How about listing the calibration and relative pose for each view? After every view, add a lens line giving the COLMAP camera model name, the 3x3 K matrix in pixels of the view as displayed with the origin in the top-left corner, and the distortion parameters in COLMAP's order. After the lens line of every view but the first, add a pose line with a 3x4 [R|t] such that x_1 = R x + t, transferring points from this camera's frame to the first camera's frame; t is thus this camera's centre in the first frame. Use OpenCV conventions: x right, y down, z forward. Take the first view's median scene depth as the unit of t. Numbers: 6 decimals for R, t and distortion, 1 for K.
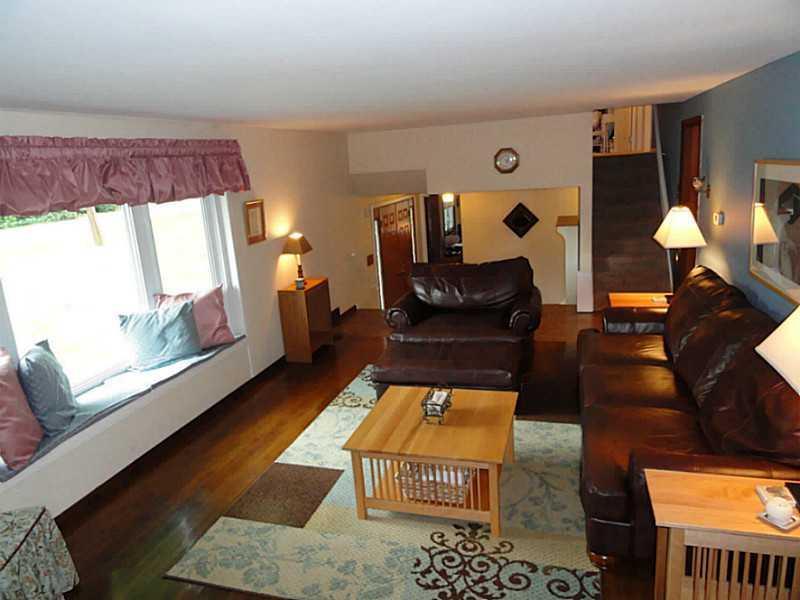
lens RADIAL K [[555.8, 0, 397.8], [0, 555.8, 299.7], [0, 0, 1]] dist [0.001919, 0.000136]
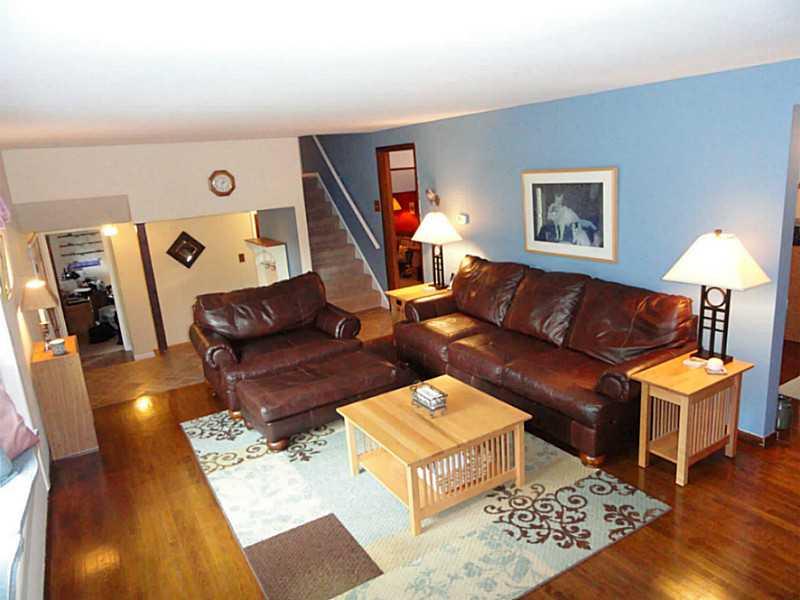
lens RADIAL K [[555.8, 0, 400.5], [0, 555.8, 297.6], [0, 0, 1]] dist [0.001919, 0.000136]
pose [[0.669037, -0.155289, 0.726825, -0.524852], [0.201920, 0.979124, 0.023329, -0.025191], [-0.715275, 0.131153, 0.686426, 0.226491]]
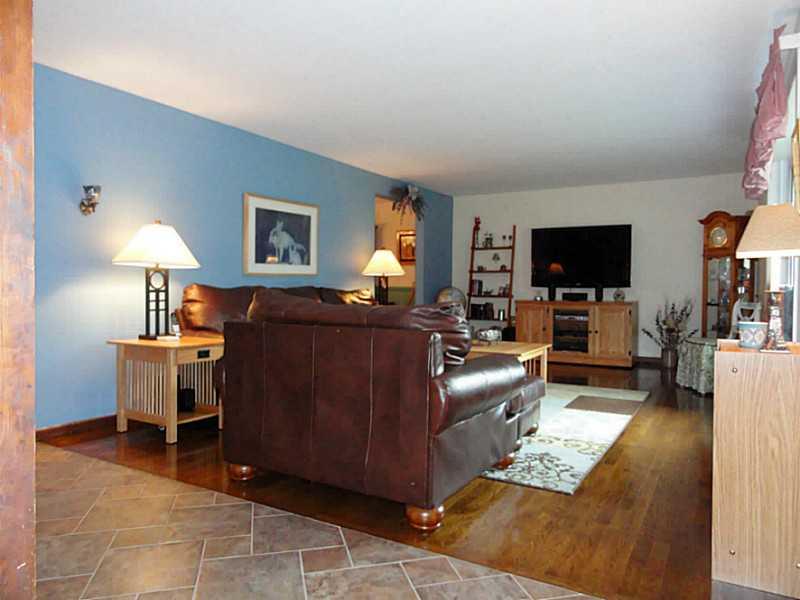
lens RADIAL K [[555.8, 0, 400.3], [0, 555.8, 295.5], [0, 0, 1]] dist [0.001919, 0.000136]
pose [[-0.970610, 0.067316, 0.231052, -0.042465], [0.122008, 0.965194, 0.231333, -0.224933], [-0.207438, 0.252724, -0.945040, 1.856117]]
